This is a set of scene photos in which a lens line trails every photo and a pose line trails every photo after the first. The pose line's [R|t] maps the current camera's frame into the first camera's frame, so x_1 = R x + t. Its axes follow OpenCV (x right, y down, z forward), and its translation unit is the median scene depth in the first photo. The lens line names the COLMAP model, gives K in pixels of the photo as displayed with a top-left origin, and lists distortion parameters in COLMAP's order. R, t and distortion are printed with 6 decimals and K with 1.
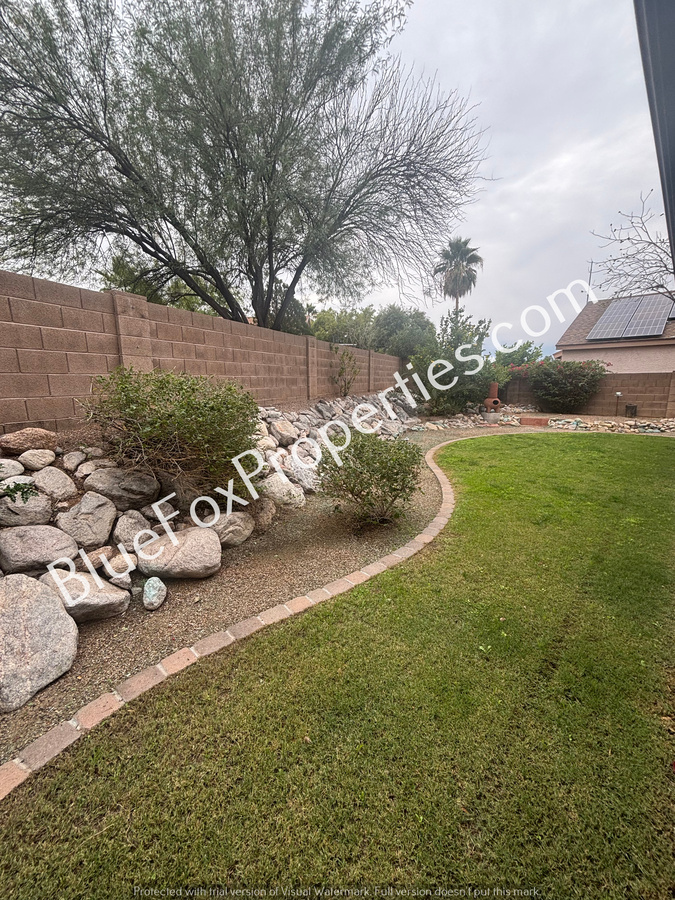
lens RADIAL K [[361.5, 0, 337.5], [0, 361.5, 450.0], [0, 0, 1]] dist [0.002003, 0.000281]
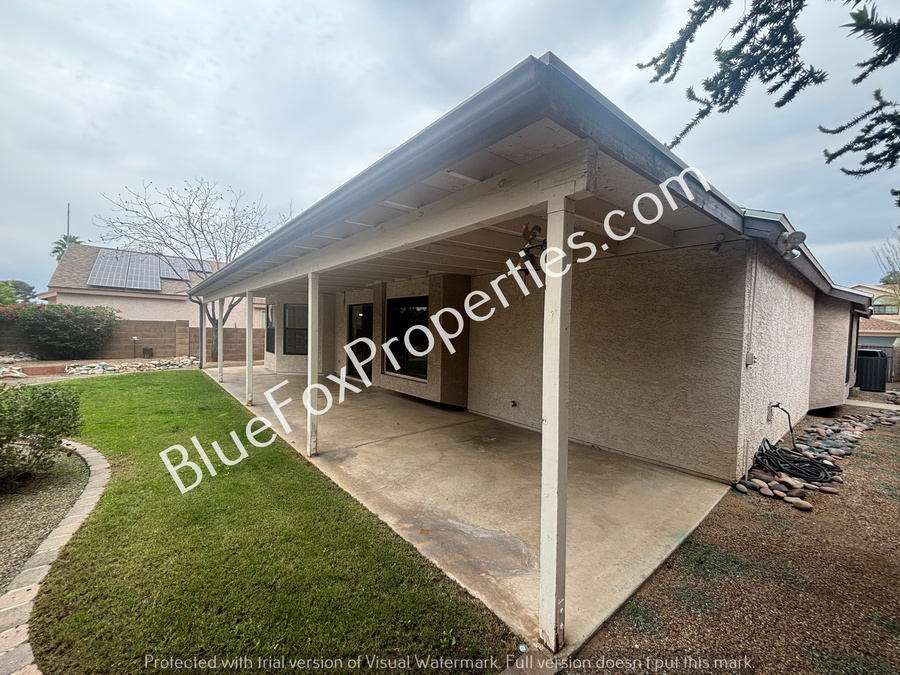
lens RADIAL K [[361.5, 0, 450.0], [0, 361.5, 337.5], [0, 0, 1]] dist [0.002003, 0.000281]
pose [[0.109357, -0.008972, 0.993962, -0.236604], [0.163926, 0.986430, -0.009131, 0.012375], [-0.980393, 0.163934, 0.109344, -0.076542]]
